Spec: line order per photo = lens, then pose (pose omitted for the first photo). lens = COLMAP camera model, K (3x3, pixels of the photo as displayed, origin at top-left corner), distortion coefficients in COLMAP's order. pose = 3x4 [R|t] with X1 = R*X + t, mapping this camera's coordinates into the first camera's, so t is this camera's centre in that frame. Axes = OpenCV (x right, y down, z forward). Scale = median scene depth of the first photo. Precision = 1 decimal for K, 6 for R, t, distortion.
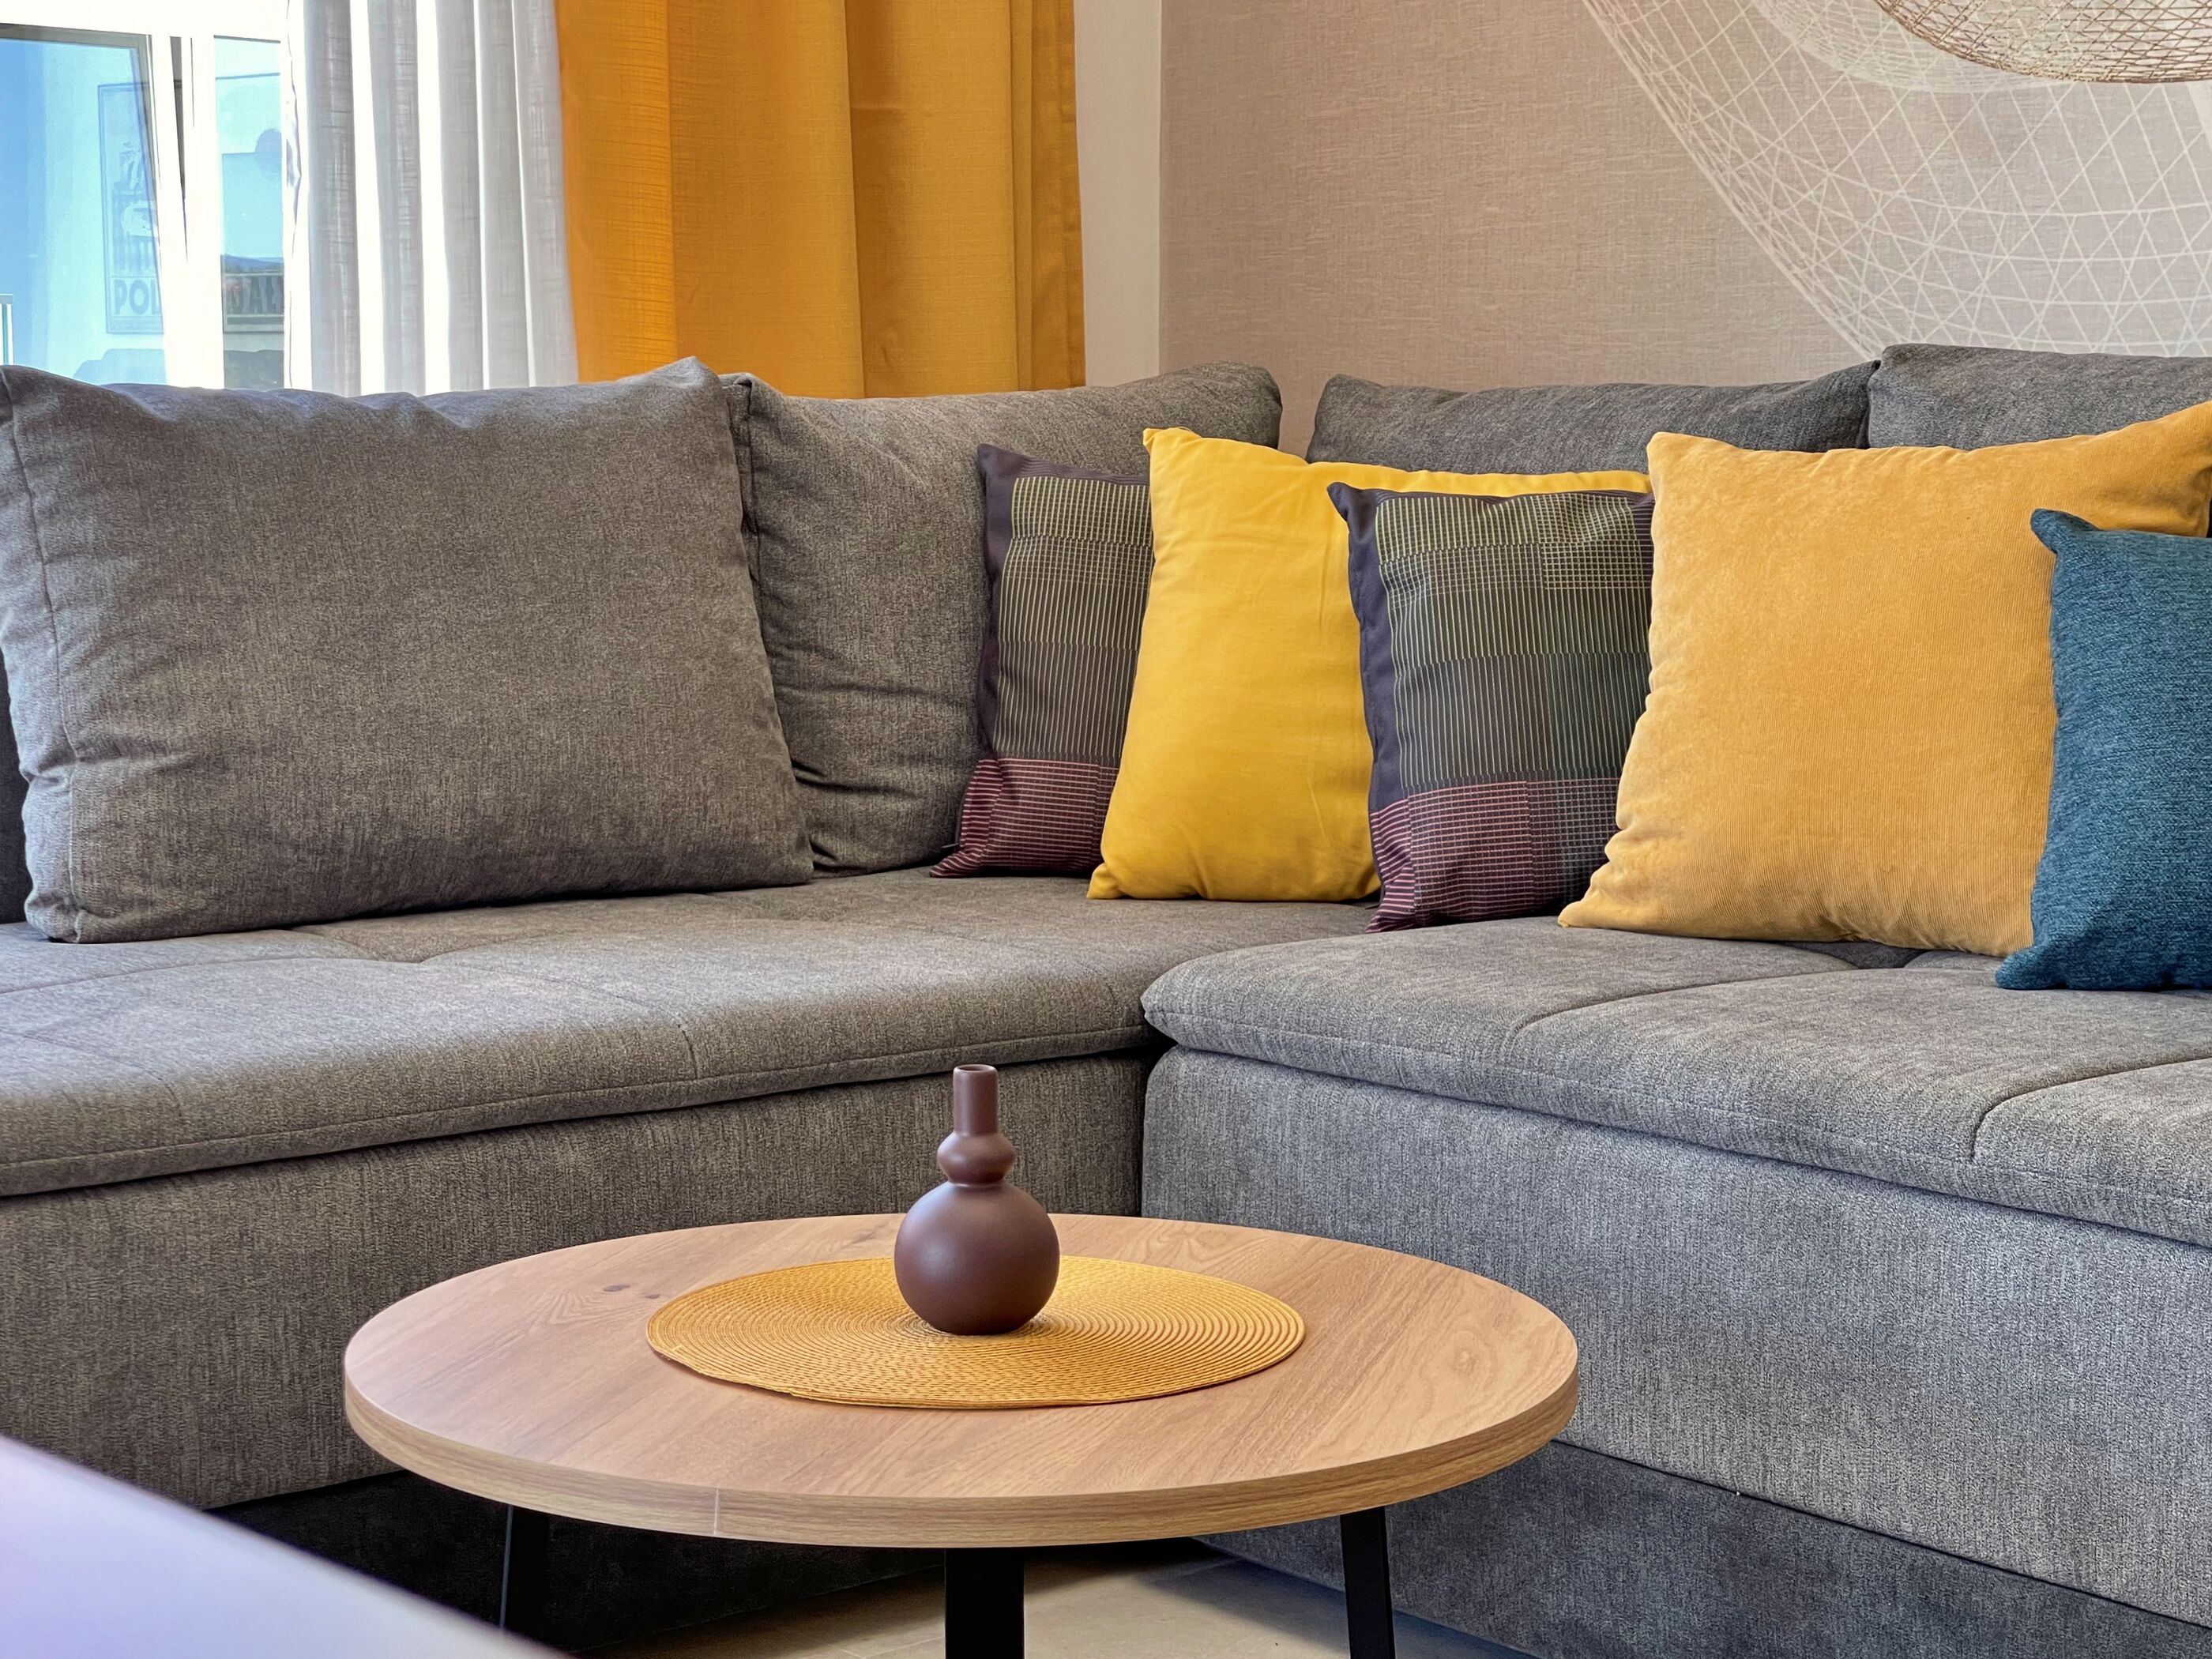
lens RADIAL K [[4100.4, 0, 1096.0], [0, 4100.4, 826.6], [0, 0, 1]] dist [0.153617, 0.131465]
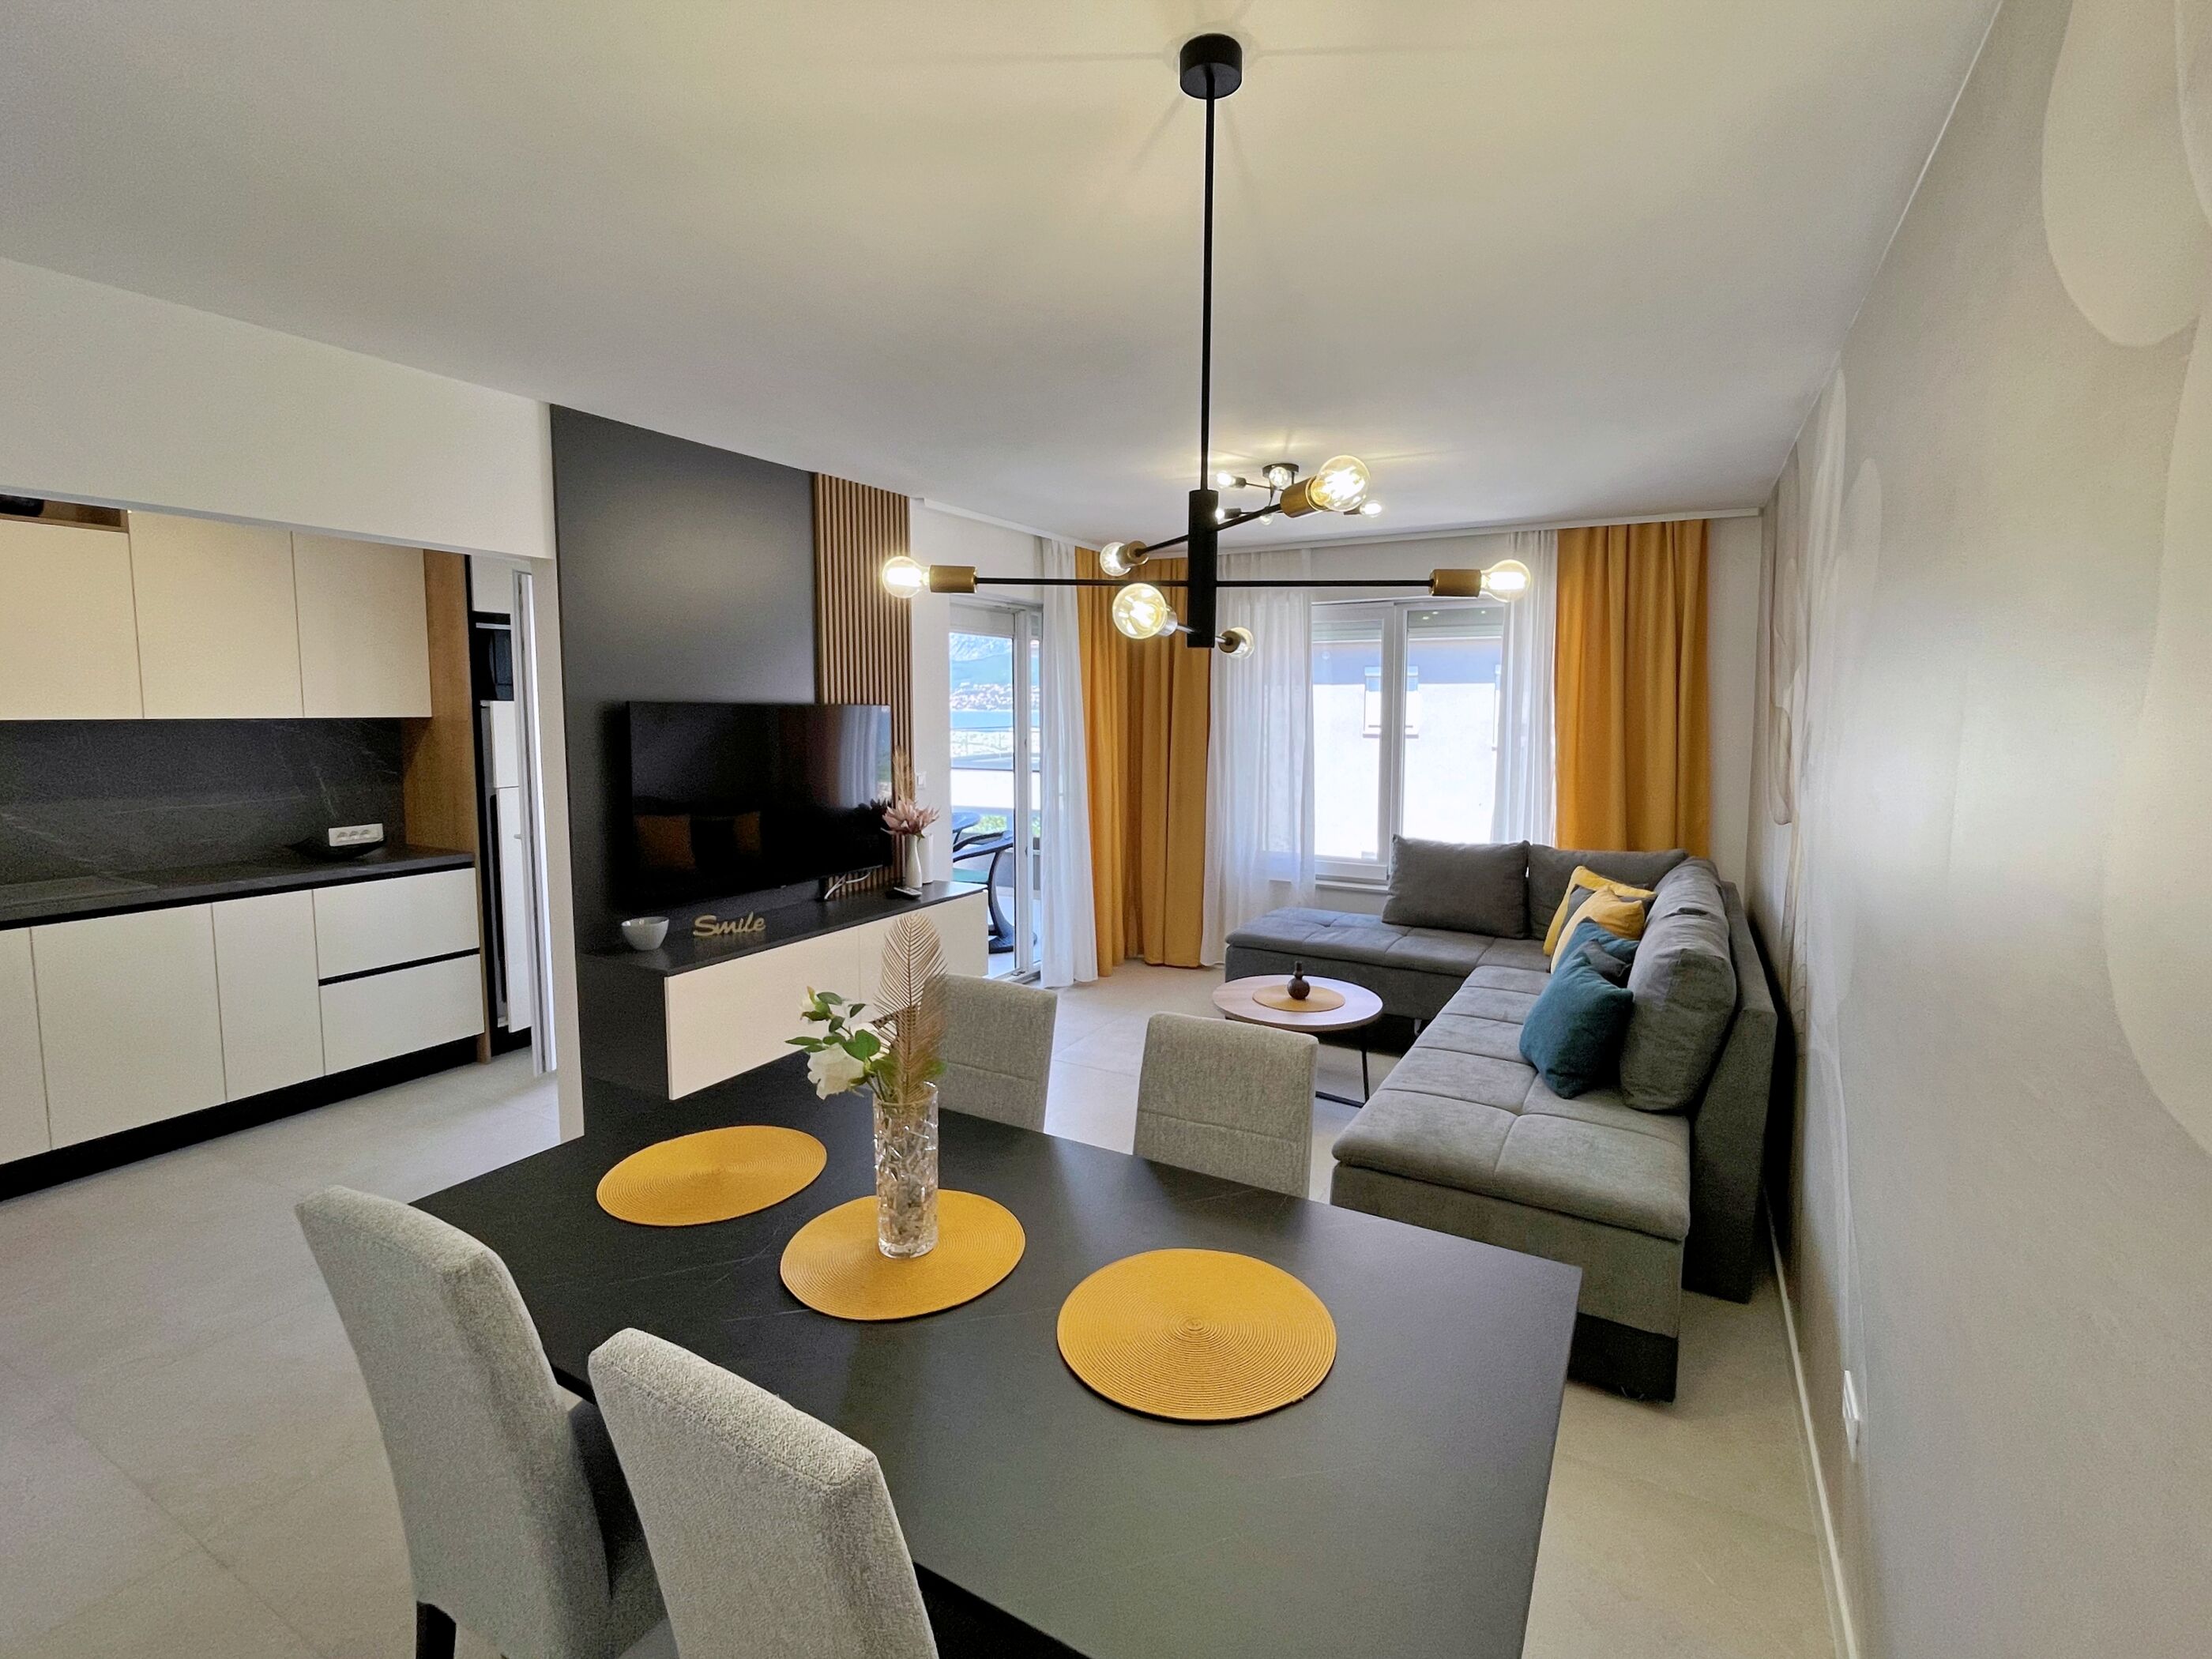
lens RADIAL K [[975.6, 0, 1119.4], [0, 975.6, 787.8], [0, 0, 1]] dist [-0.001285, -0.011878]
pose [[0.335794, 0.069686, -0.939354, 1.047524], [-0.095336, 0.994653, 0.039709, -0.205879], [0.937098, 0.076220, 0.340642, 0.055526]]
